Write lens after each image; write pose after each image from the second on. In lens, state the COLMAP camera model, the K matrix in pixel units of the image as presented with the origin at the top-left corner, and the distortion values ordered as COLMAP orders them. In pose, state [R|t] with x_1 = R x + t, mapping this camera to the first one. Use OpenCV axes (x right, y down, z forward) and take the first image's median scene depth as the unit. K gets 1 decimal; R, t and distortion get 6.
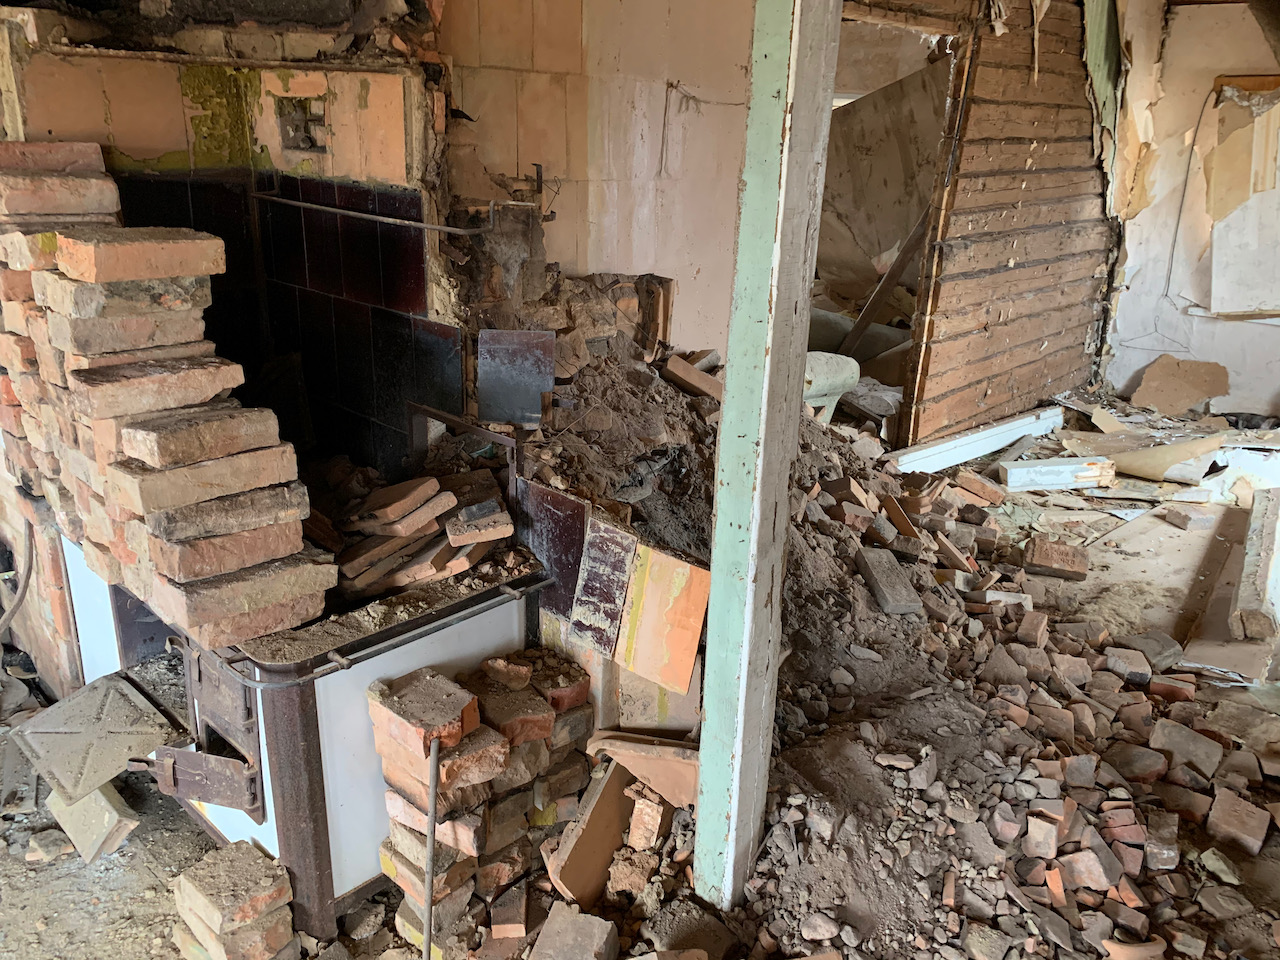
lens RADIAL K [[968.0, 0, 652.1], [0, 968.0, 477.9], [0, 0, 1]] dist [0.059662, -0.067250]
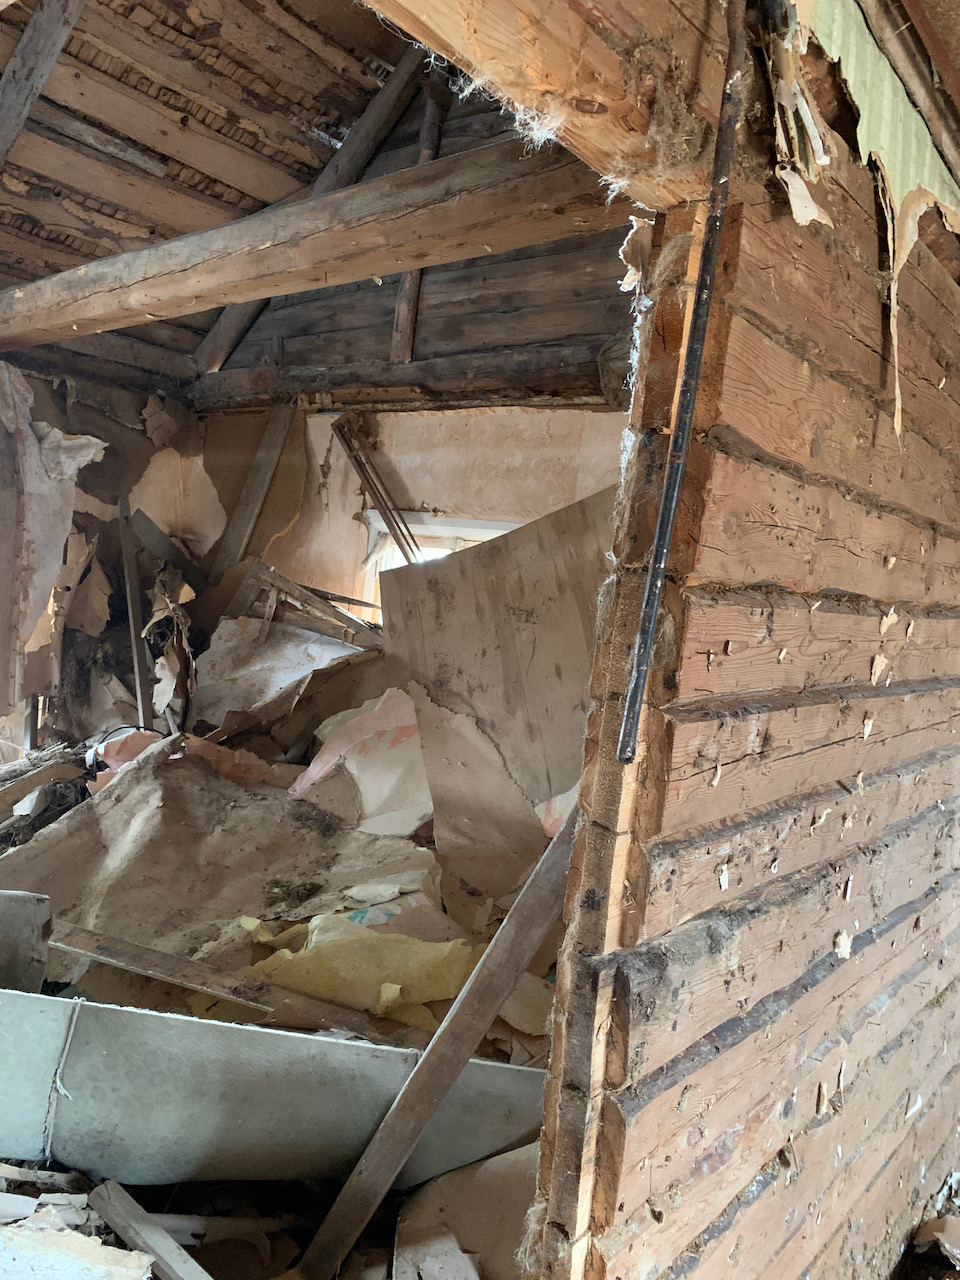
lens RADIAL K [[968.0, 0, 480.6], [0, 968.0, 645.5], [0, 0, 1]] dist [0.059662, -0.067250]
pose [[0.995635, 0.052351, 0.077267, 0.233090], [-0.028081, 0.957539, -0.286932, -0.241917], [-0.089008, 0.283510, 0.954830, 0.727627]]
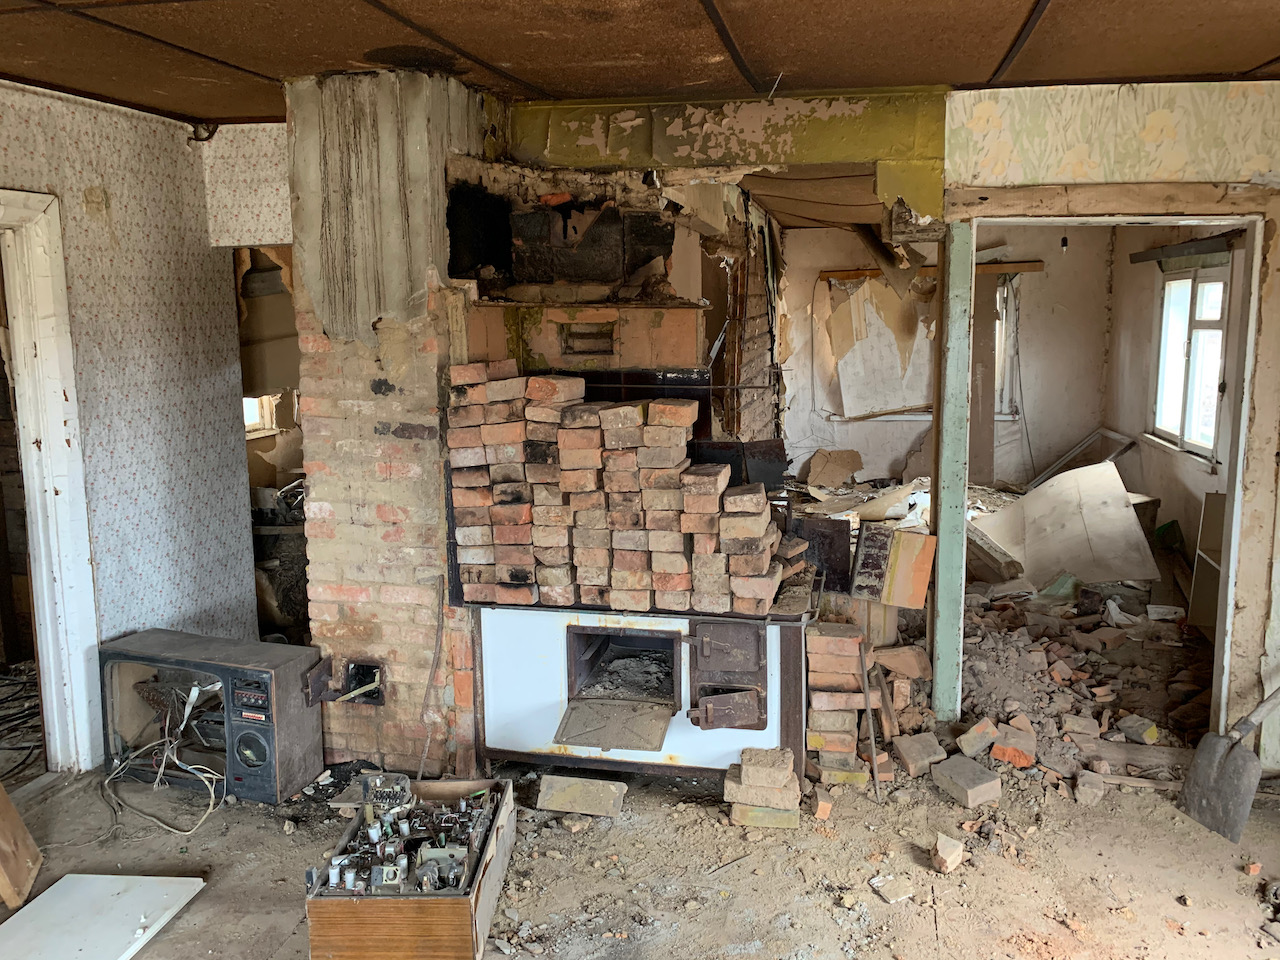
lens RADIAL K [[968.0, 0, 641.2], [0, 968.0, 473.9], [0, 0, 1]] dist [0.059662, -0.067250]
pose [[0.868294, -0.133866, 0.477645, -0.550603], [0.213269, 0.970105, -0.115811, 0.029471], [-0.447863, 0.202425, 0.870886, -0.196576]]
